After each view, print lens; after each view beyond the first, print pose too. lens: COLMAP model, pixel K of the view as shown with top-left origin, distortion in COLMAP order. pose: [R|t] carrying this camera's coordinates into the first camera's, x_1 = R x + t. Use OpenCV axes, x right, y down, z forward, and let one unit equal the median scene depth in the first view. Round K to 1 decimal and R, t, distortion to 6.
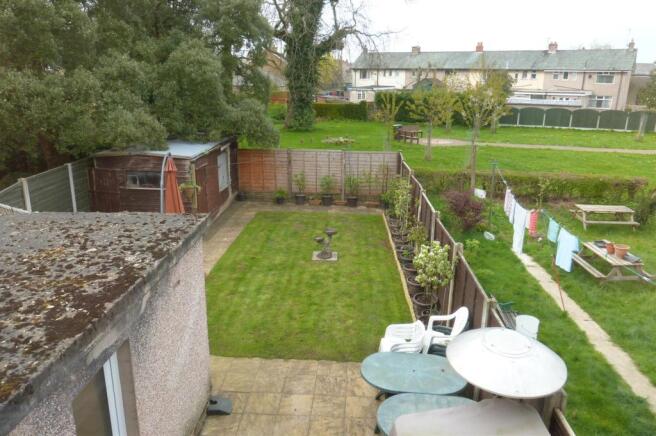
lens RADIAL K [[496.0, 0, 326.2], [0, 496.0, 221.0], [0, 0, 1]] dist [-0.028413, 0.004341]
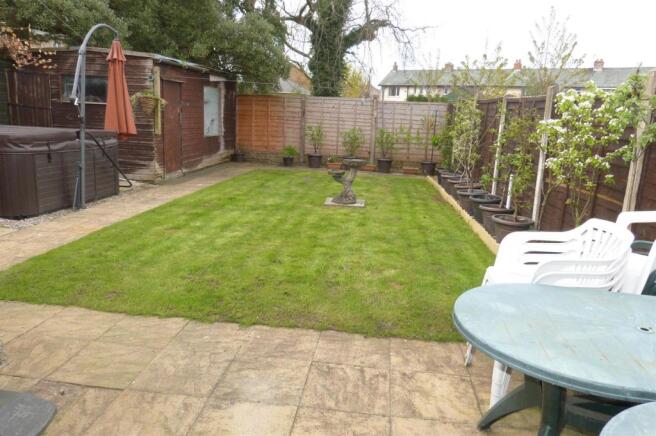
lens RADIAL K [[496.0, 0, 329.6], [0, 496.0, 216.3], [0, 0, 1]] dist [-0.028413, 0.004341]
pose [[0.998299, 0.045142, -0.036891, 0.002183], [-0.048000, 0.995586, -0.080655, 0.142759], [0.033087, 0.082289, 0.996059, 0.375095]]
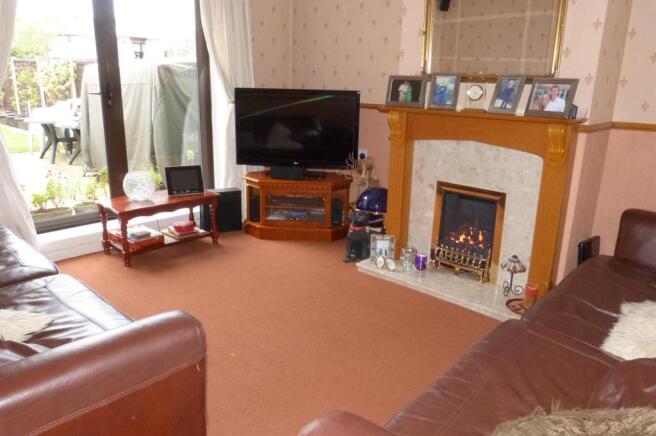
lens RADIAL K [[496.0, 0, 328.5], [0, 496.0, 217.9], [0, 0, 1]] dist [-0.028413, 0.004341]
pose [[0.641970, -0.205415, 0.738701, -3.469557], [0.196782, 0.975314, 0.100198, 2.602600], [-0.741048, 0.081039, 0.666544, -8.652793]]
